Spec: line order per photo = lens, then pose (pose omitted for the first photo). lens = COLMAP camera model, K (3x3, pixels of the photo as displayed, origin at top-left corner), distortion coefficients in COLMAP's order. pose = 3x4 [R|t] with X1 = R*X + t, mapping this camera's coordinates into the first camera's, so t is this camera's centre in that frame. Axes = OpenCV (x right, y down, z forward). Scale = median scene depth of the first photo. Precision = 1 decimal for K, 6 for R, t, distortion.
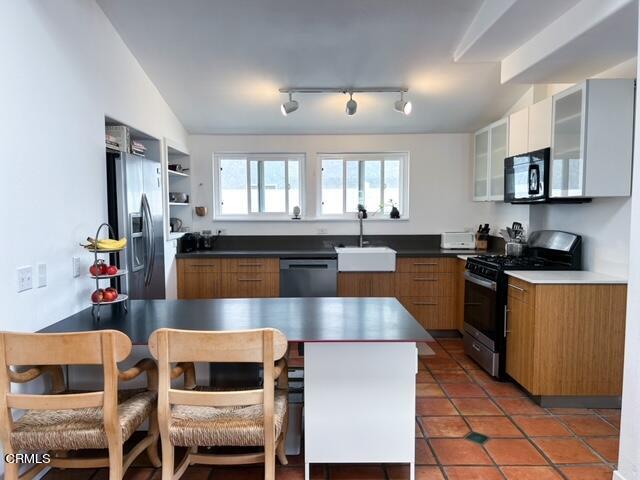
lens RADIAL K [[481.1, 0, 320.0], [0, 481.1, 240.0], [0, 0, 1]] dist [0.041306, -0.050912]
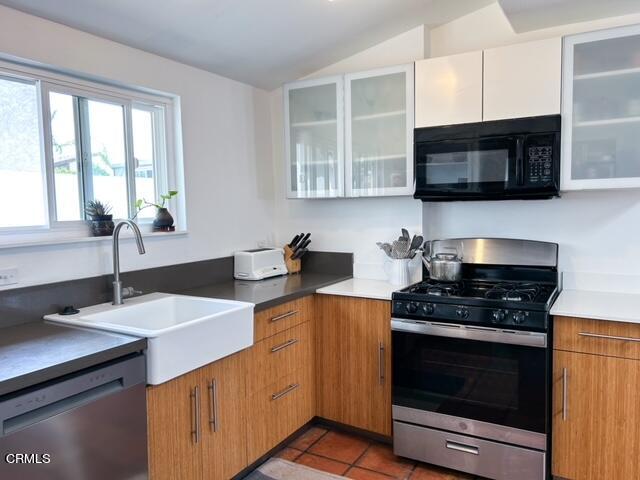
lens RADIAL K [[481.1, 0, 320.0], [0, 481.1, 240.0], [0, 0, 1]] dist [0.041306, -0.050912]
pose [[0.505144, -0.061601, 0.860834, -0.183607], [0.068191, 0.997180, 0.031343, -0.041142], [-0.860337, 0.042868, 0.507920, 0.628658]]
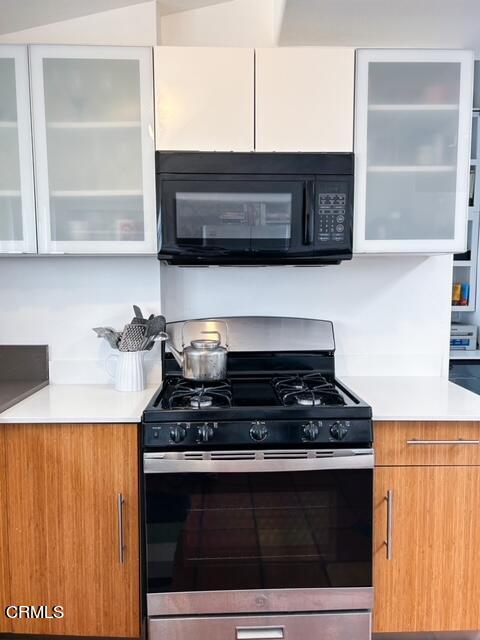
lens RADIAL K [[481.1, 0, 240.0], [0, 481.1, 320.0], [0, 0, 1]] dist [0.041306, -0.050912]
pose [[-0.018606, -0.080840, 0.996553, -0.029256], [0.067385, 0.994358, 0.081920, -0.043845], [-0.997554, 0.068677, -0.013054, 0.750892]]
